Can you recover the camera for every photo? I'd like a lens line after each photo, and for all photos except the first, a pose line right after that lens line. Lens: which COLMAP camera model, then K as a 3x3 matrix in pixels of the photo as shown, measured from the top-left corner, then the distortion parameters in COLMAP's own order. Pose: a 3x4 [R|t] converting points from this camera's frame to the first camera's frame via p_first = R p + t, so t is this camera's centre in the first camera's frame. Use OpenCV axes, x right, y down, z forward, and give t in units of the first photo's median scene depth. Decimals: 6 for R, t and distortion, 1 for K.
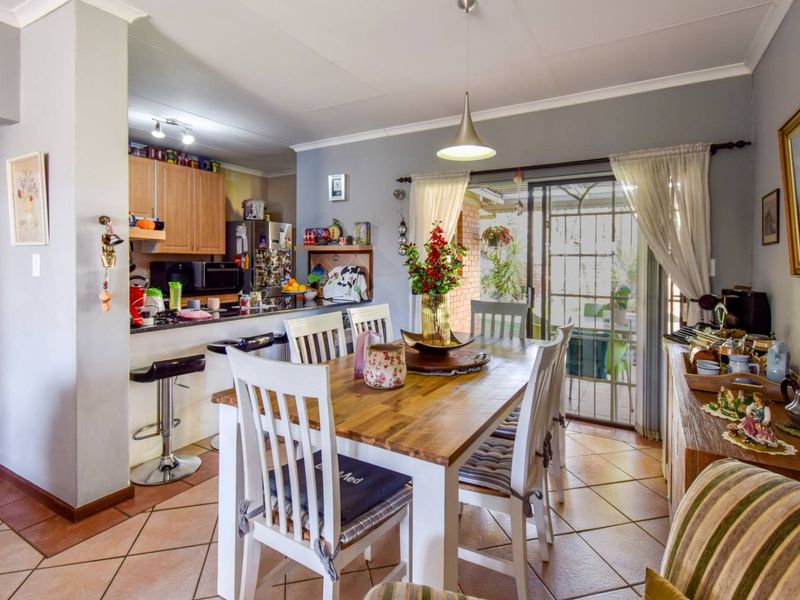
lens RADIAL K [[421.9, 0, 413.0], [0, 421.9, 263.7], [0, 0, 1]] dist [0.007680, -0.001879]
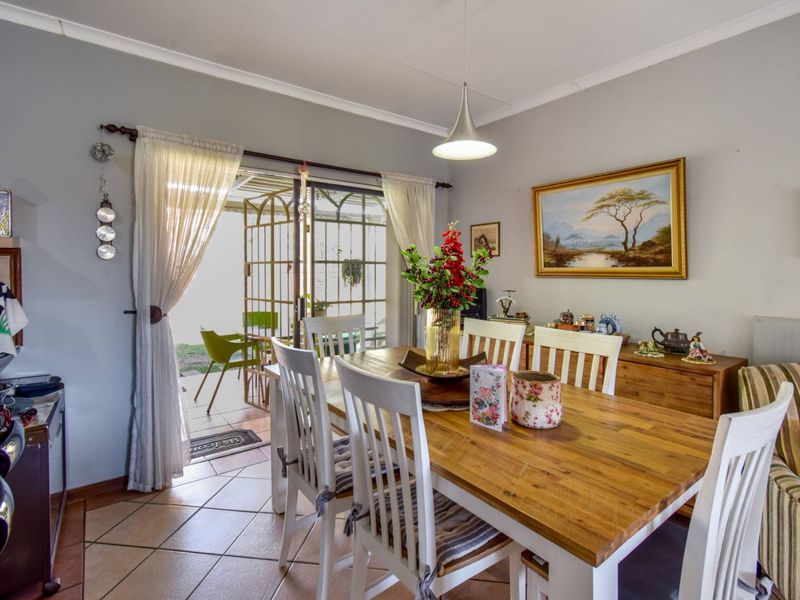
lens RADIAL K [[421.9, 0, 406.1], [0, 421.9, 267.1], [0, 0, 1]] dist [0.007680, -0.001879]
pose [[0.370412, -0.005145, 0.928853, -0.462275], [0.006744, 0.999973, 0.002849, -0.010098], [-0.928843, 0.005209, 0.370436, 0.464277]]
